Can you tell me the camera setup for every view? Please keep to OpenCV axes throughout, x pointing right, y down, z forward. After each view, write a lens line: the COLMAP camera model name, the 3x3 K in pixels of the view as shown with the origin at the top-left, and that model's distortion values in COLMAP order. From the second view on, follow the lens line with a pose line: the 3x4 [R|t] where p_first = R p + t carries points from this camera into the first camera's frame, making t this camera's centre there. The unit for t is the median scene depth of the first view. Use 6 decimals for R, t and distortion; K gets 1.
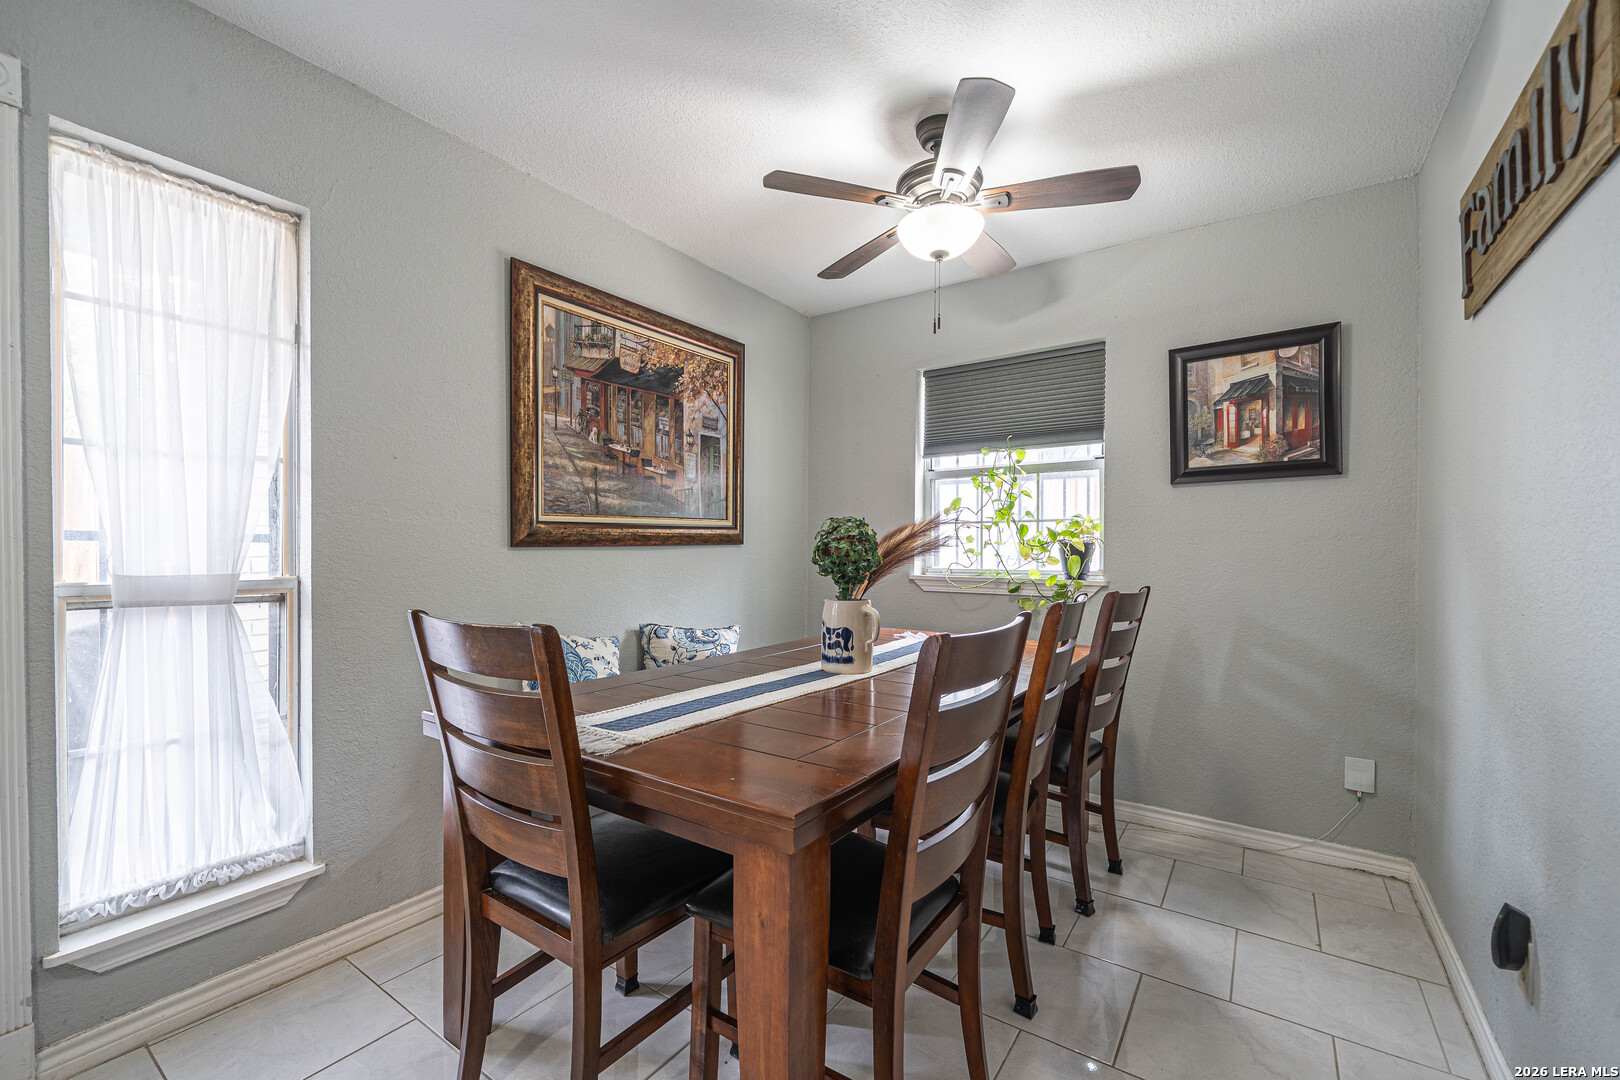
lens RADIAL K [[664.0, 0, 811.2], [0, 664.0, 542.4], [0, 0, 1]] dist [0.001741, 0.000281]
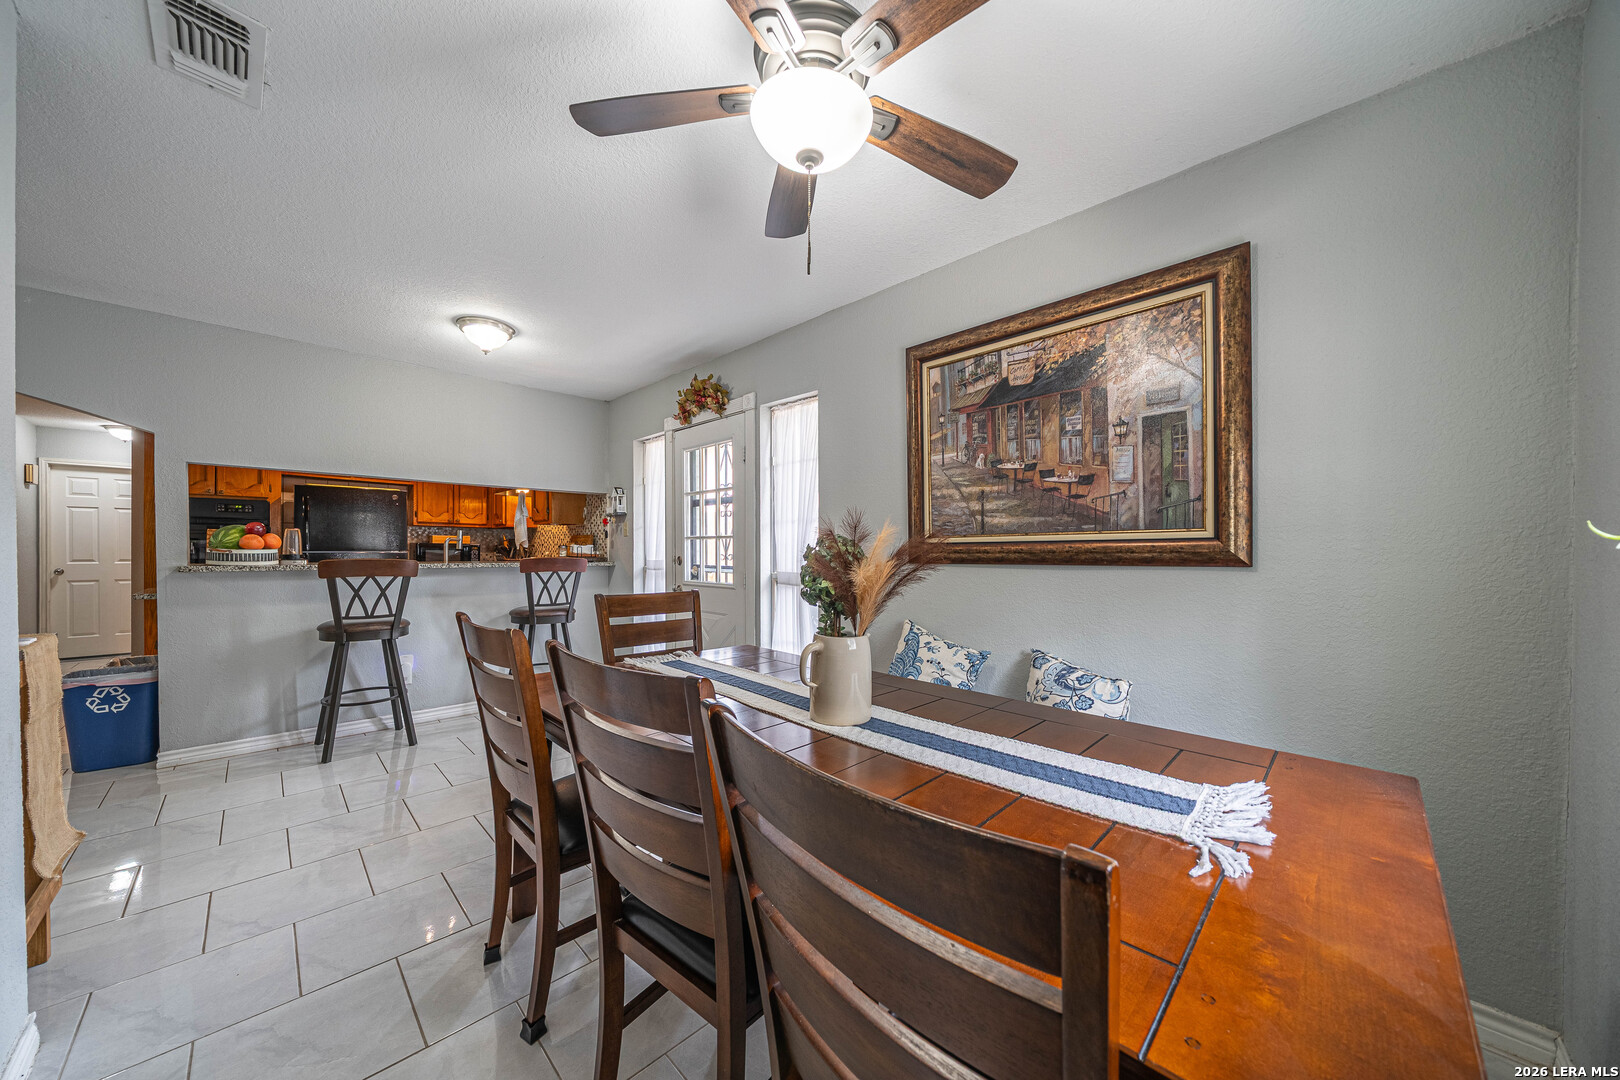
lens RADIAL K [[557.2, 0, 812.5], [0, 557.2, 548.2], [0, 0, 1]] dist [-0.002963, -0.000180]
pose [[-0.178144, -0.009874, -0.983955, 0.588549], [-0.003356, 0.999950, -0.009427, -0.010166], [0.983999, 0.001623, -0.178168, 0.861827]]
